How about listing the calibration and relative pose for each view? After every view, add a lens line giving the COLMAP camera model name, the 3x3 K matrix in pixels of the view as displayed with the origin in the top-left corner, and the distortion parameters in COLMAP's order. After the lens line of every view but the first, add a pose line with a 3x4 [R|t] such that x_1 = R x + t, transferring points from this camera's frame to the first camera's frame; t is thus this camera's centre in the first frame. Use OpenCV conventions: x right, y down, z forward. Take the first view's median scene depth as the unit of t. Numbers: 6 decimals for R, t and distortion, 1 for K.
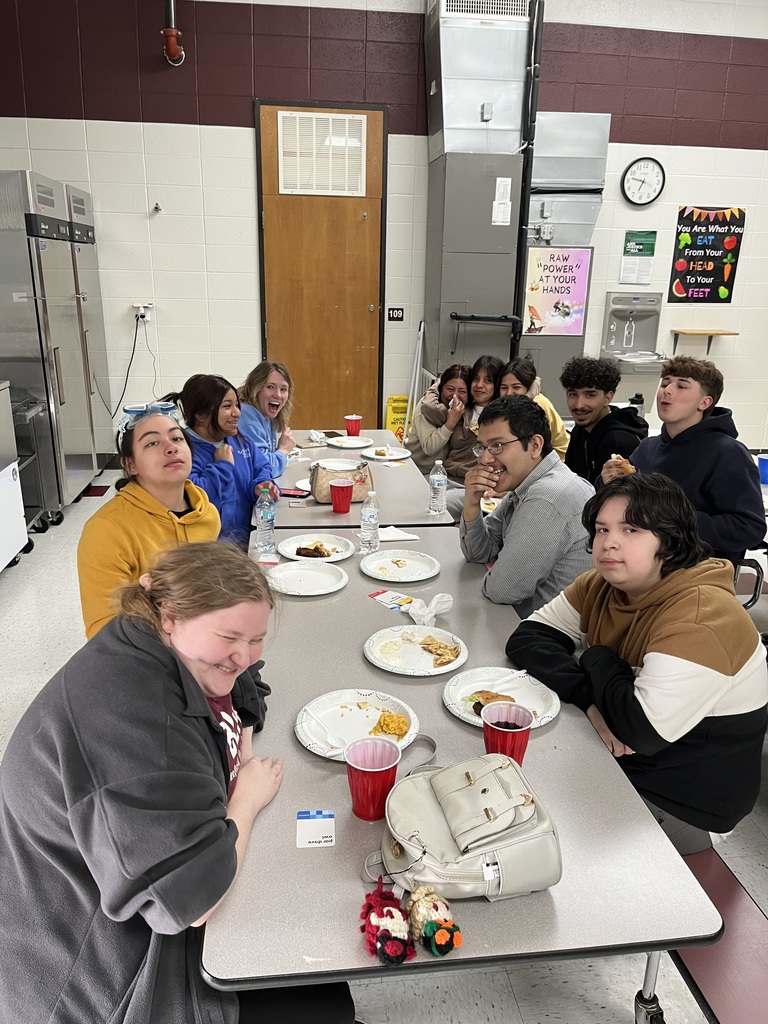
lens RADIAL K [[774.6, 0, 384.0], [0, 774.6, 512.0], [0, 0, 1]] dist [0.045703, -0.003000]
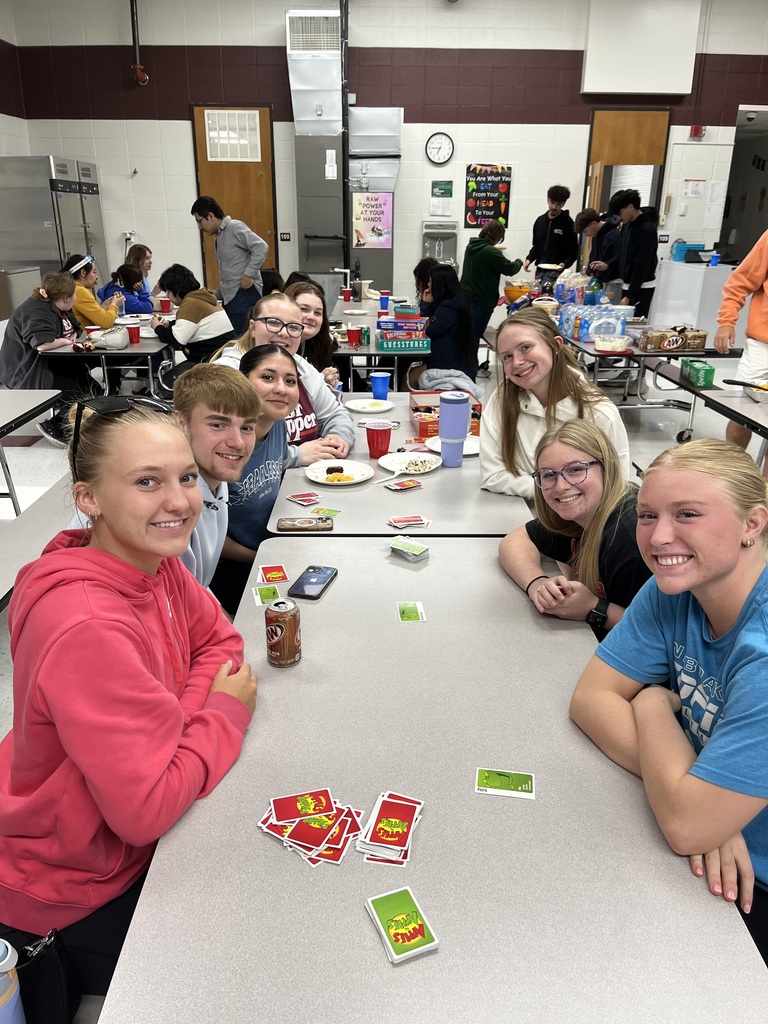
lens RADIAL K [[774.6, 0, 384.0], [0, 774.6, 512.0], [0, 0, 1]] dist [0.045703, -0.003000]
pose [[0.993316, 0.026662, -0.112302, 0.428054], [-0.019782, 0.997884, 0.061933, 0.213449], [0.113716, -0.059298, 0.991742, -0.618532]]
